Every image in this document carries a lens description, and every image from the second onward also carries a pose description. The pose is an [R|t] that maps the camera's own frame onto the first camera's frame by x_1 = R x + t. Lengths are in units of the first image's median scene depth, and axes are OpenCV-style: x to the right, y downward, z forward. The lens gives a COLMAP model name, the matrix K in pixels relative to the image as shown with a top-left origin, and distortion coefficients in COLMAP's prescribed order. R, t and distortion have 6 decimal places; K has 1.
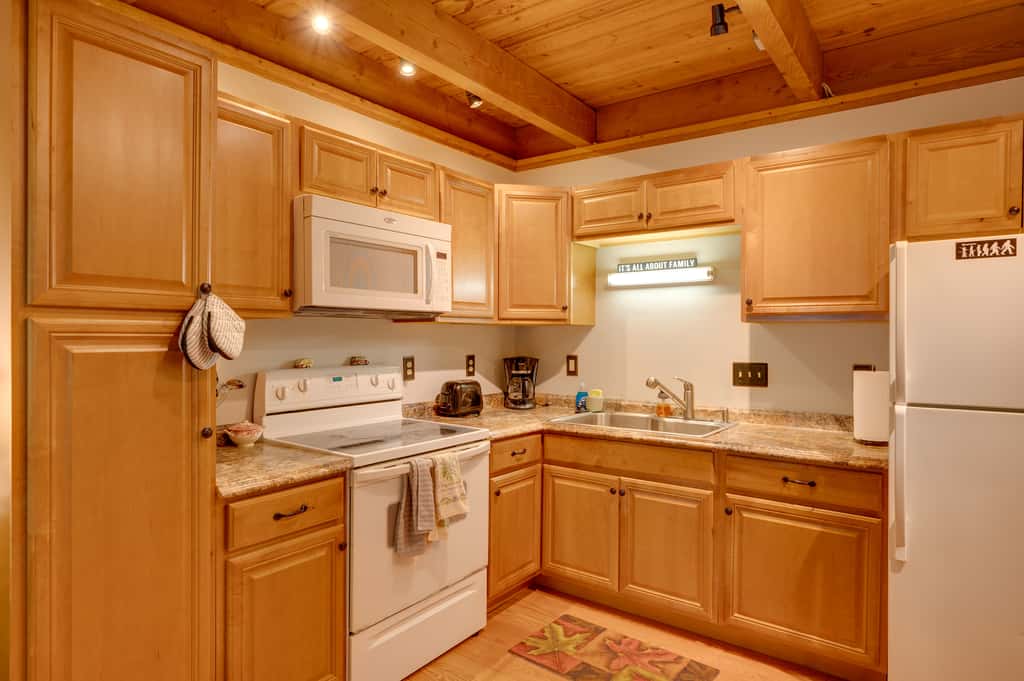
lens RADIAL K [[594.0, 0, 512.0], [0, 594.0, 340.5], [0, 0, 1]] dist [-0.001953, -0.000228]
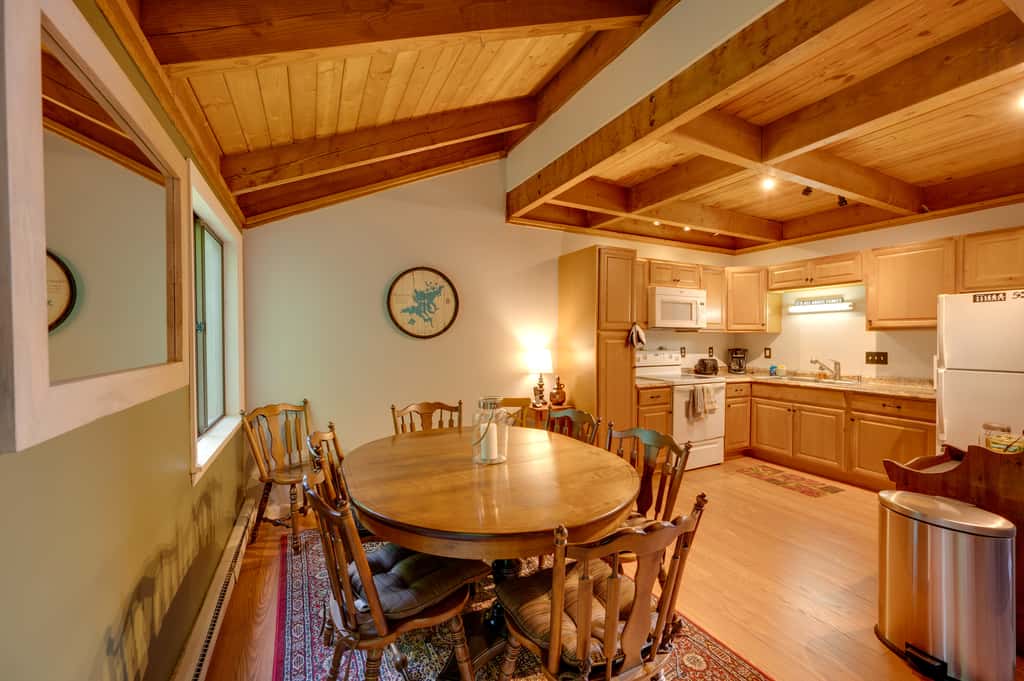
lens RADIAL K [[403.9, 0, 512.0], [0, 403.9, 340.5], [0, 0, 1]] dist [0.000498, 0.000066]
pose [[0.891493, 0.002188, -0.453028, -0.064034], [-0.003819, 0.999989, -0.002686, 0.009625], [0.453017, 0.004124, 0.891492, -0.769327]]
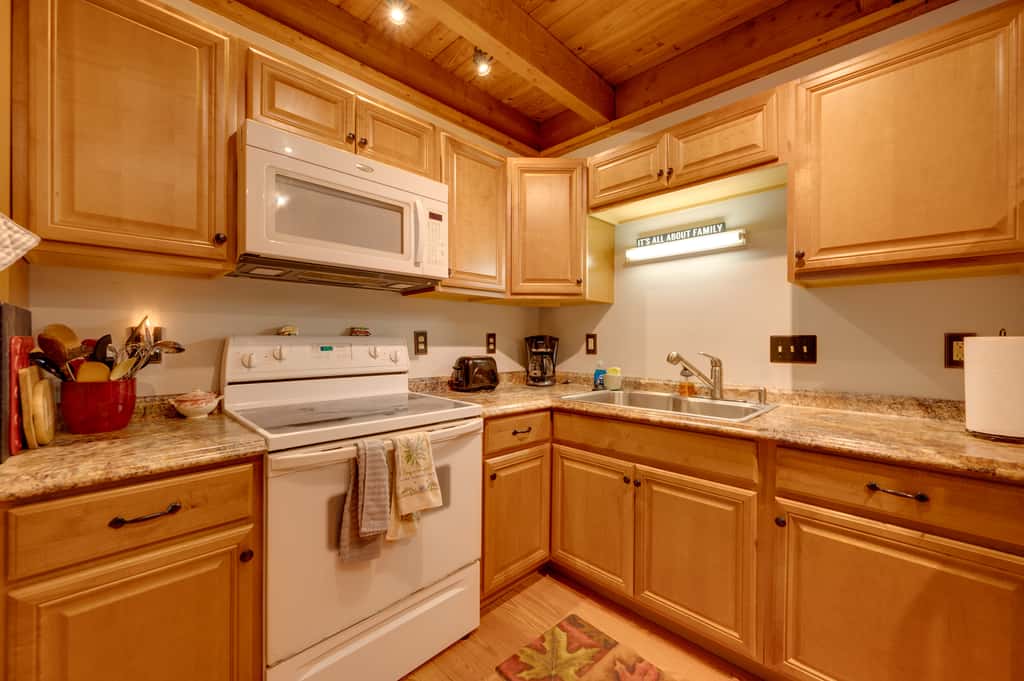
lens RADIAL K [[403.9, 0, 512.0], [0, 403.9, 340.5], [0, 0, 1]] dist [0.000498, 0.000066]
pose [[0.988798, 0.000148, -0.149258, 0.092749], [-0.001325, 0.999969, -0.007785, 0.054836], [0.149252, 0.007896, 0.988768, 0.392084]]
